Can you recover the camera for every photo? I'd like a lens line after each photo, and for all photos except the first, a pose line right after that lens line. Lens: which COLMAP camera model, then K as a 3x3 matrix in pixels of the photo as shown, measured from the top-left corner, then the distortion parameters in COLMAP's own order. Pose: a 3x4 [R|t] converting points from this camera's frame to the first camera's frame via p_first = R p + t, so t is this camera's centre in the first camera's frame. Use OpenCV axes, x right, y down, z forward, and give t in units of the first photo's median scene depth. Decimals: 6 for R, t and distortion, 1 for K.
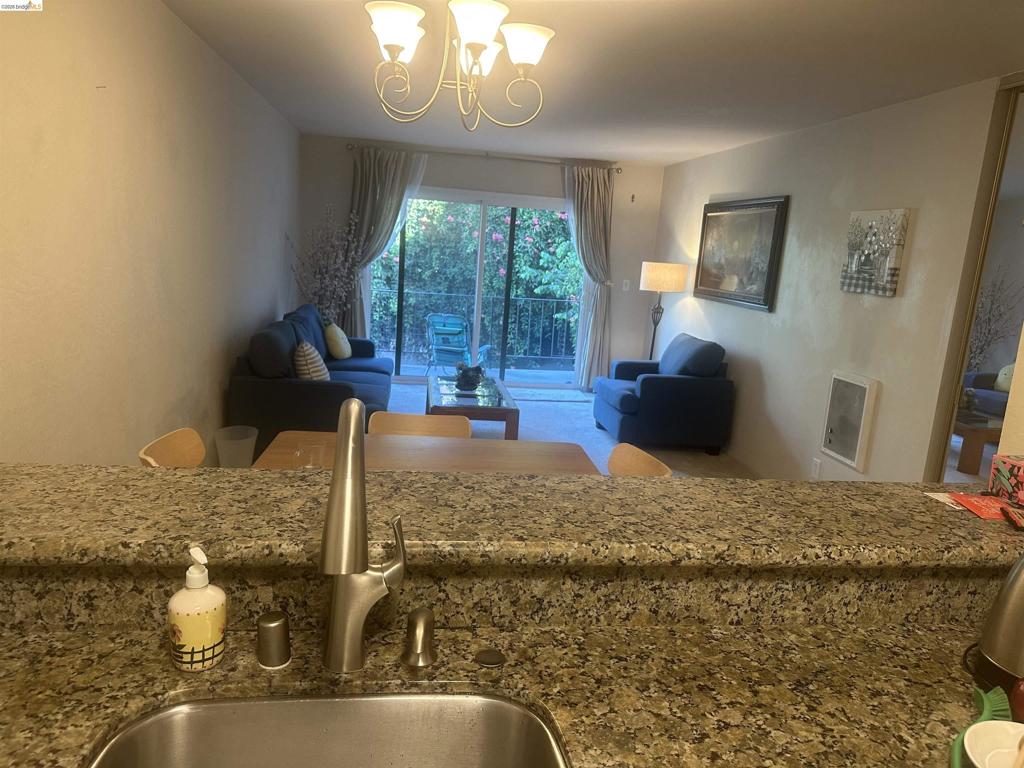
lens RADIAL K [[711.7, 0, 515.6], [0, 711.7, 382.1], [0, 0, 1]] dist [0.099303, -0.138162]
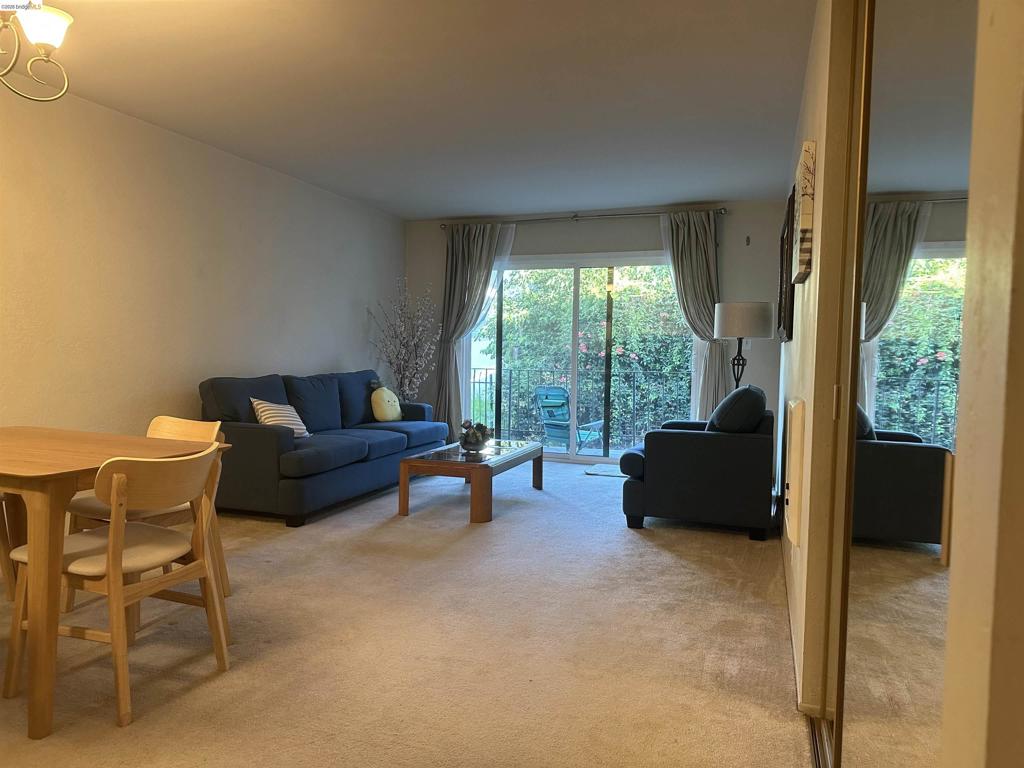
lens RADIAL K [[711.7, 0, 515.6], [0, 711.7, 382.1], [0, 0, 1]] dist [0.099303, -0.138162]
pose [[0.890826, -0.037769, -0.452771, 0.296298], [-0.036289, 0.987440, -0.153767, 0.047720], [0.452892, 0.153411, 0.878267, 0.155427]]
